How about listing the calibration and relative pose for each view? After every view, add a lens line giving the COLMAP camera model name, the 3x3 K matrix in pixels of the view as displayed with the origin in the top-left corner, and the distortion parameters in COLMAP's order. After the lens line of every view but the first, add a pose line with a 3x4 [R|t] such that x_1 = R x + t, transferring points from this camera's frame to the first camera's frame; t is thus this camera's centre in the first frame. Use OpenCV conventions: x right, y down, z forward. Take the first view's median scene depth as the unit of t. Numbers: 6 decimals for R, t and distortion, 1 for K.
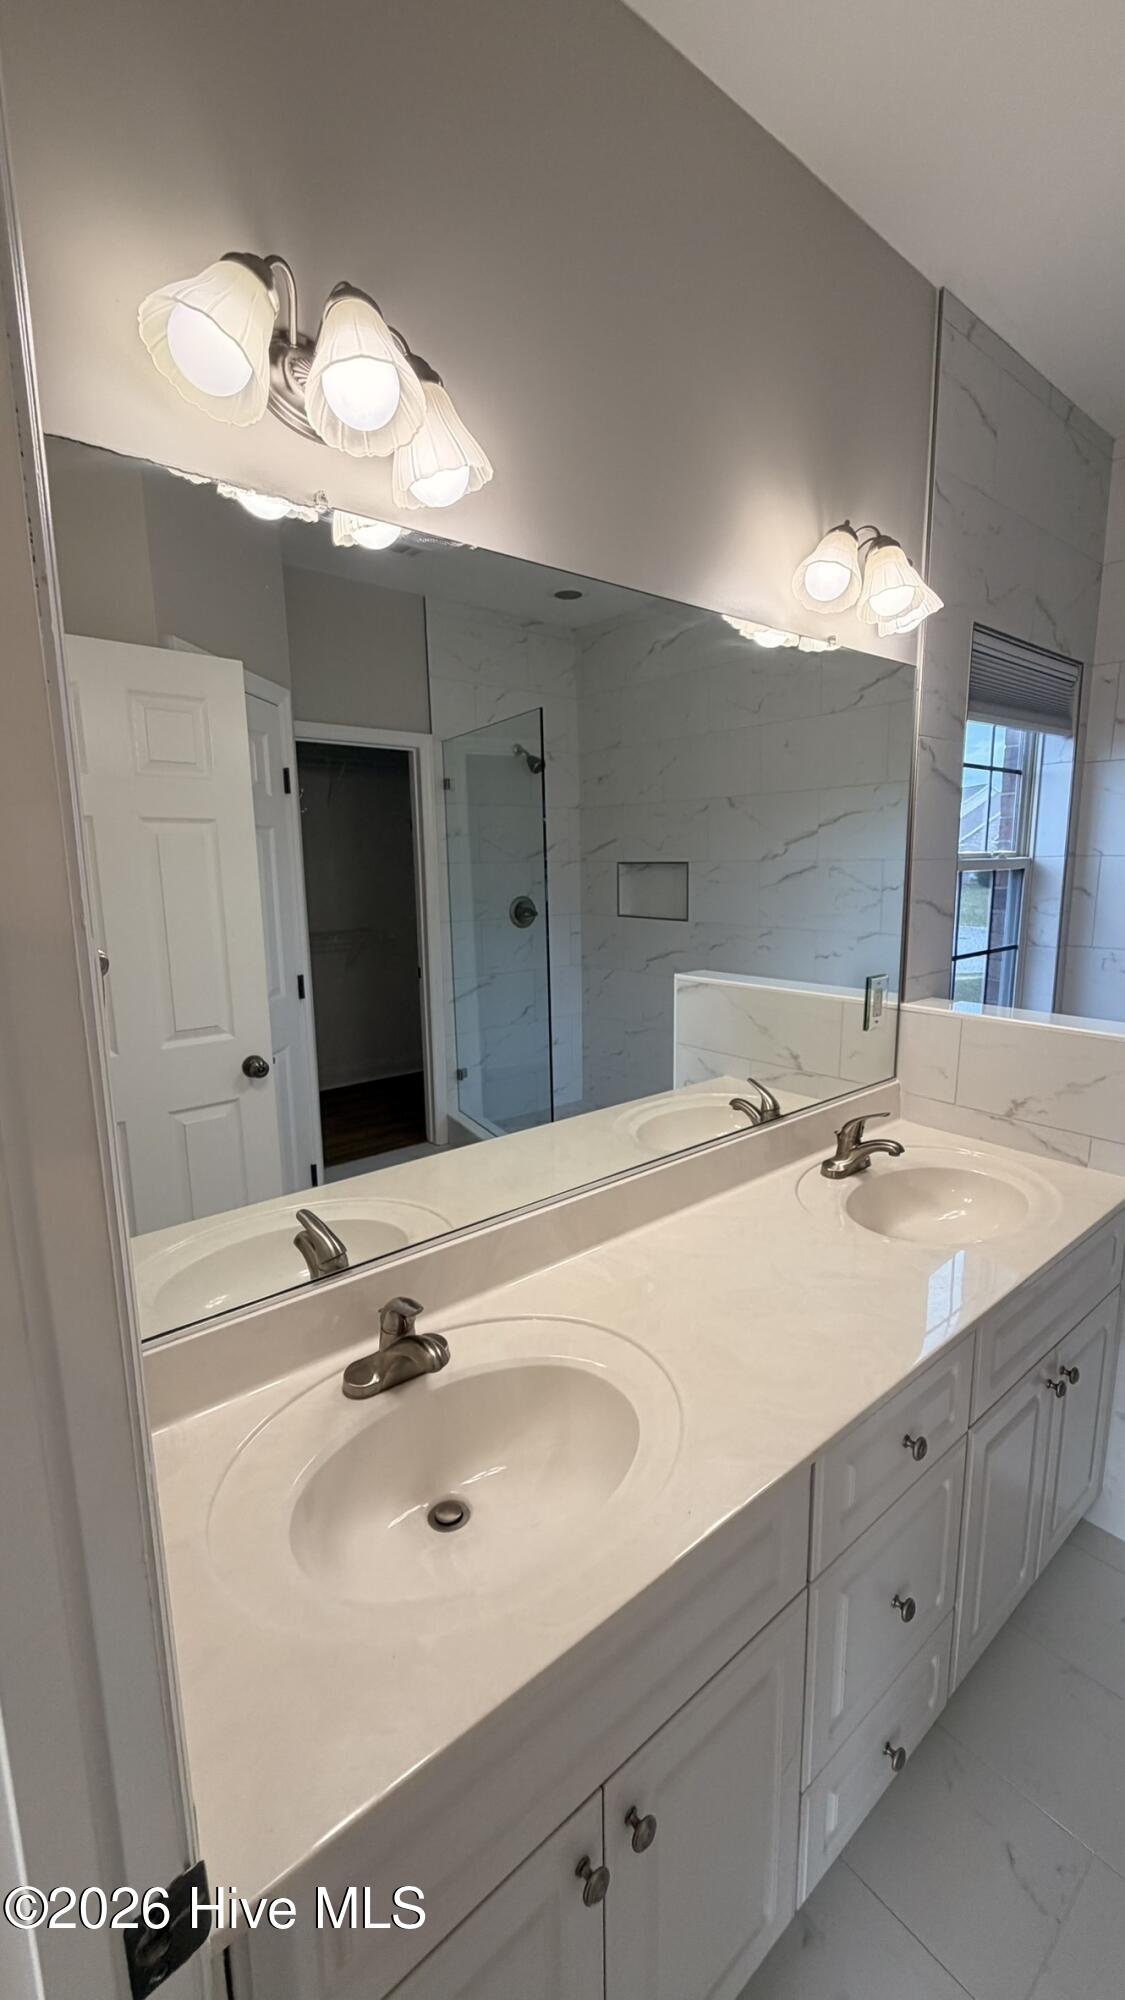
lens RADIAL K [[797.5, 0, 565.9], [0, 797.5, 995.7], [0, 0, 1]] dist [0.000407, -0.000619]
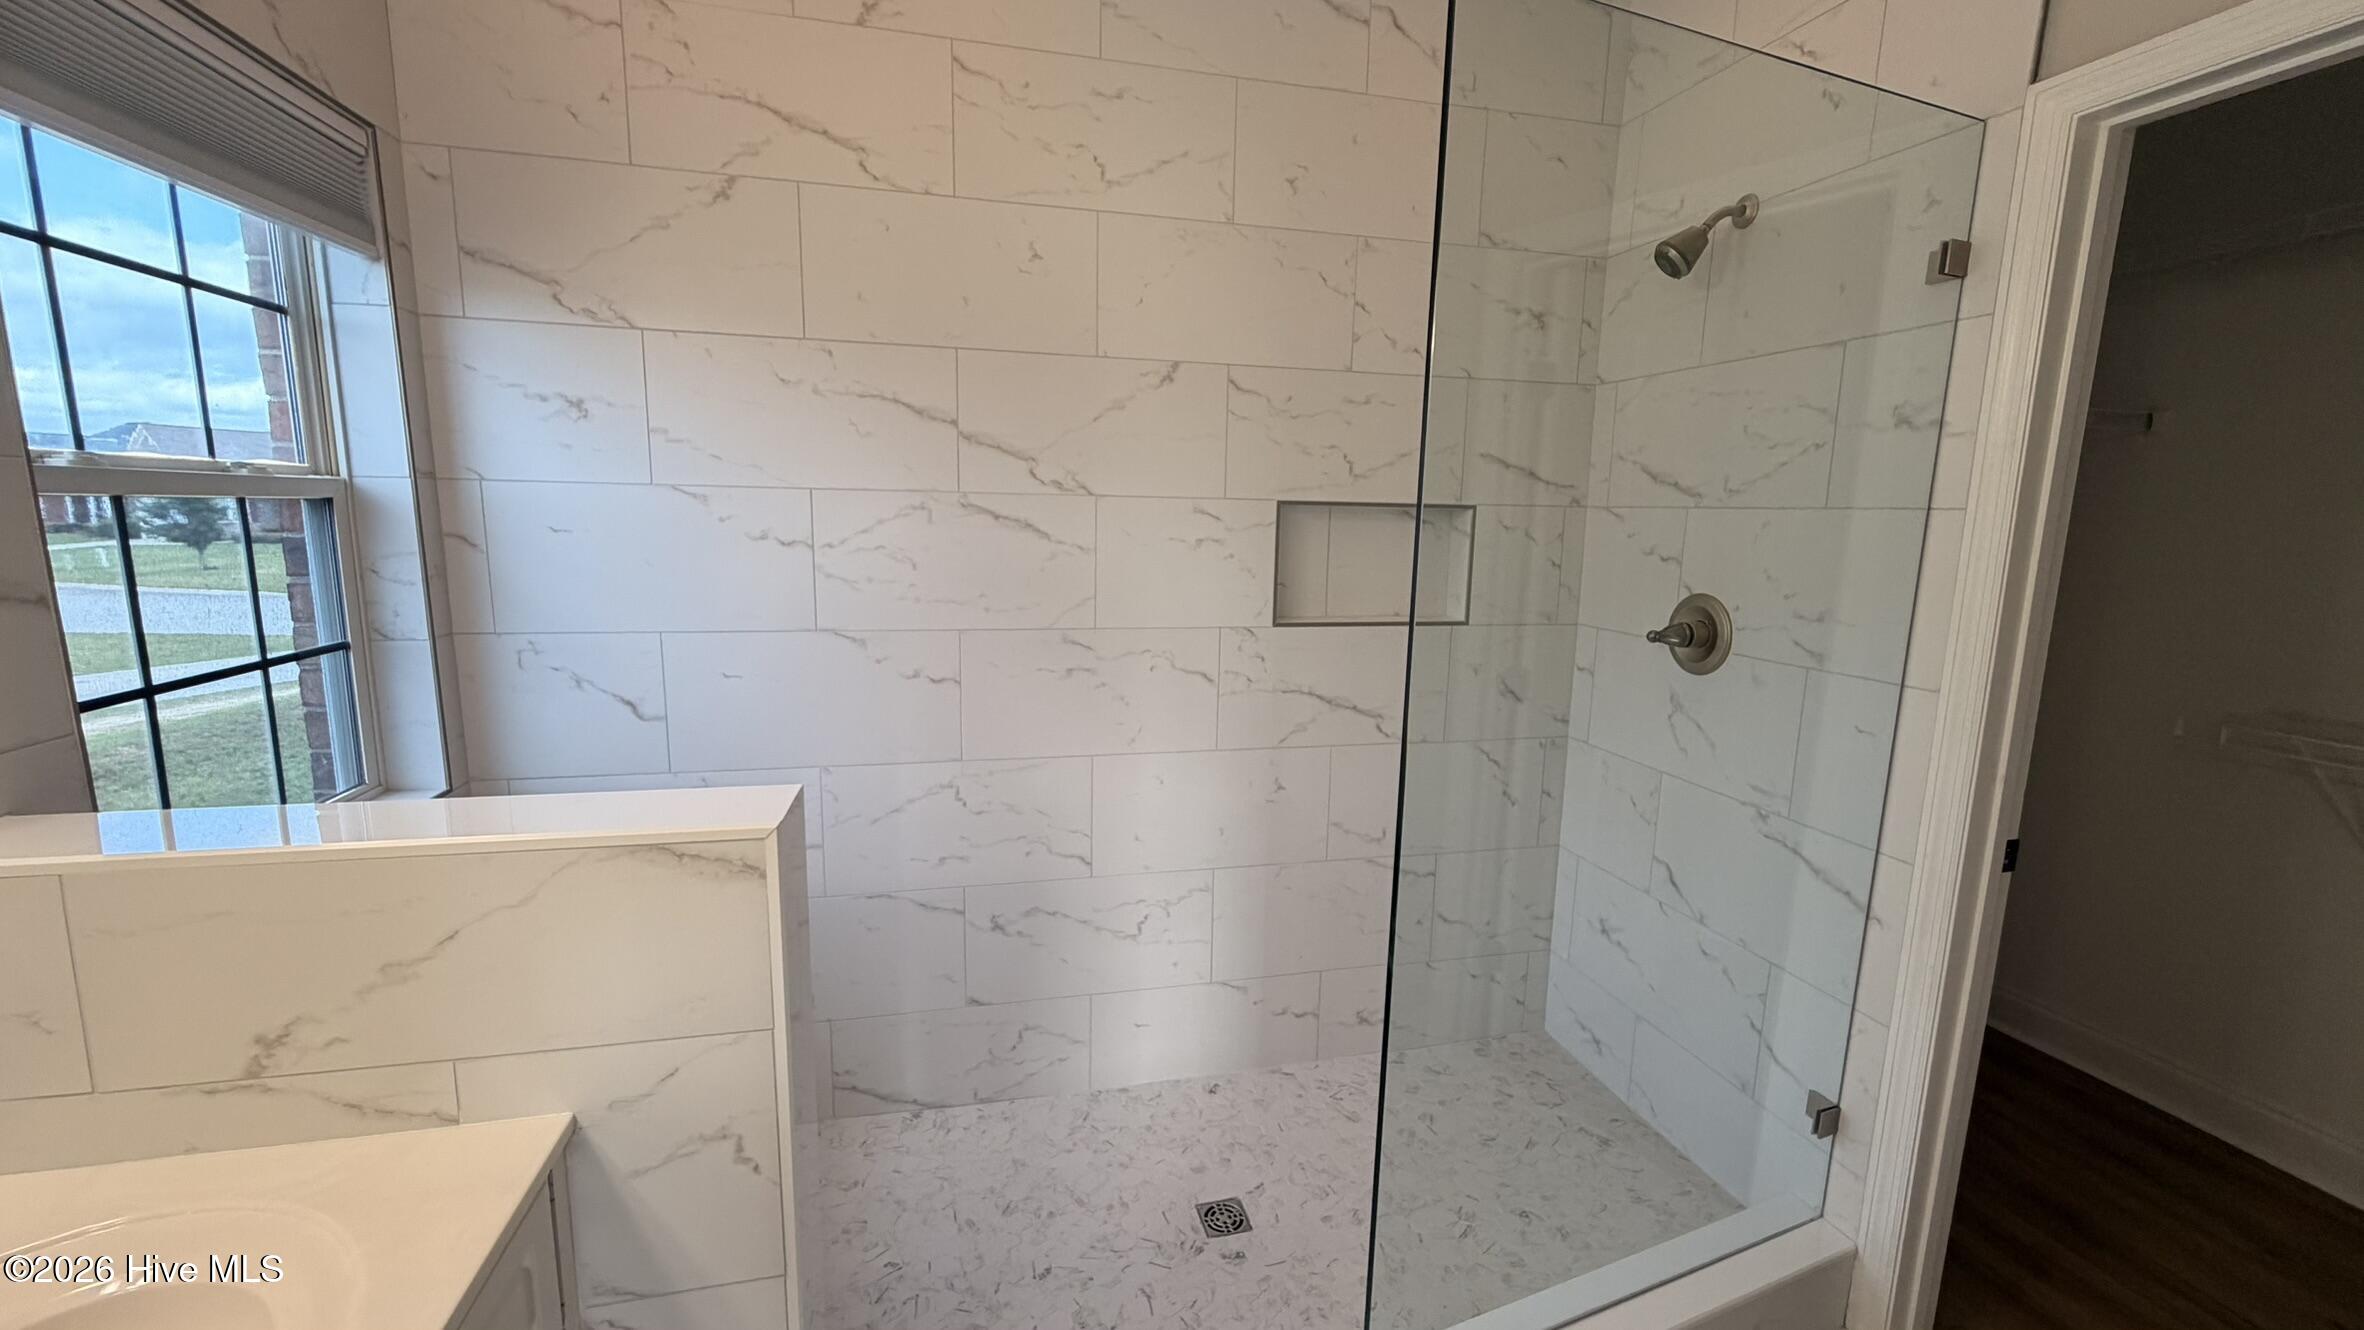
lens RADIAL K [[945.8, 0, 1182.0], [0, 945.8, 665.0], [0, 0, 1]] dist [0.000085, 0.000311]
pose [[0.429823, -0.125169, 0.894195, 0.246746], [0.125835, 0.988984, 0.077951, -0.028241], [-0.894101, 0.079016, 0.440839, 0.232854]]
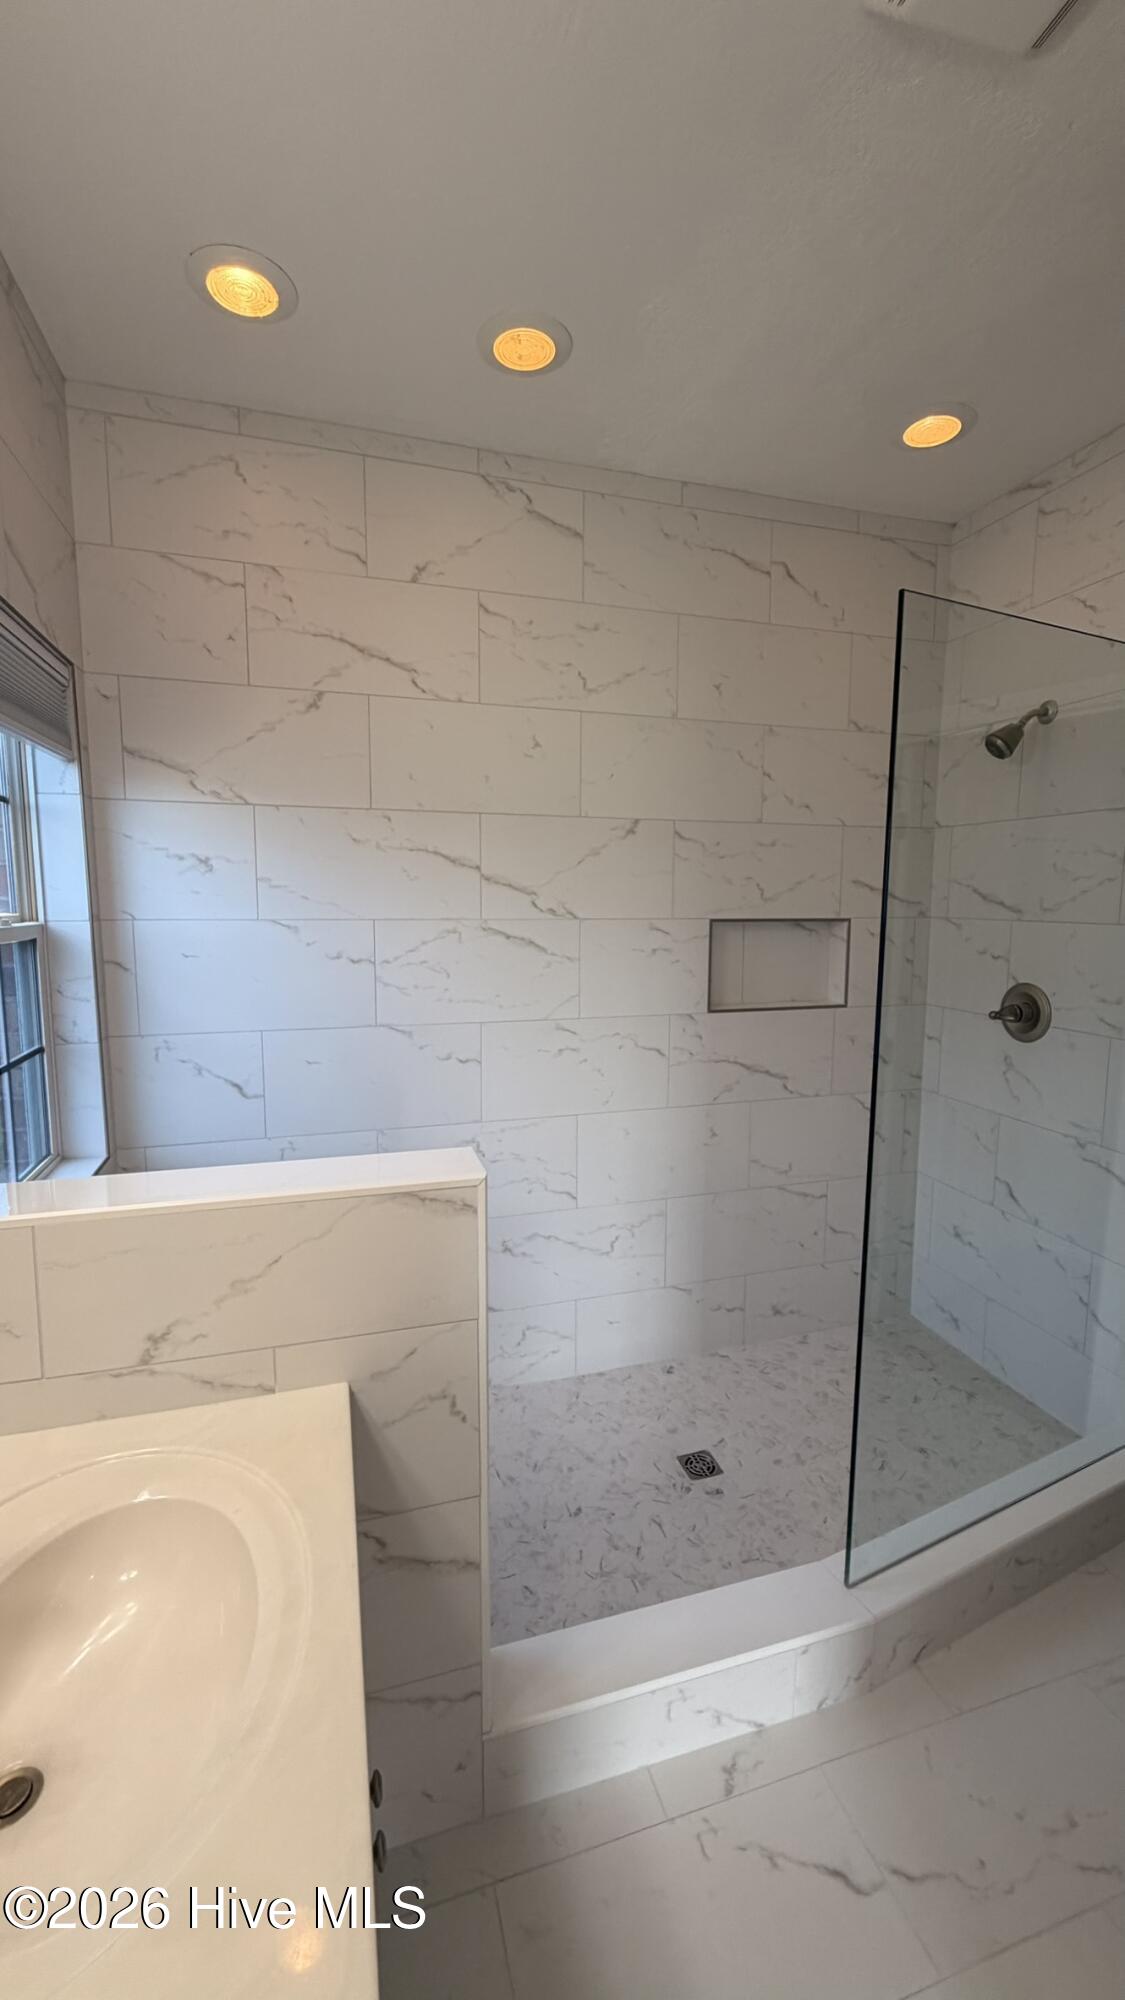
lens RADIAL K [[797.5, 0, 565.9], [0, 797.5, 995.7], [0, 0, 1]] dist [0.000407, -0.000619]
pose [[0.381425, -0.097816, 0.919210, 0.105689], [0.146259, 0.988246, 0.044473, -0.074015], [-0.912756, 0.117480, 0.391249, 0.312679]]
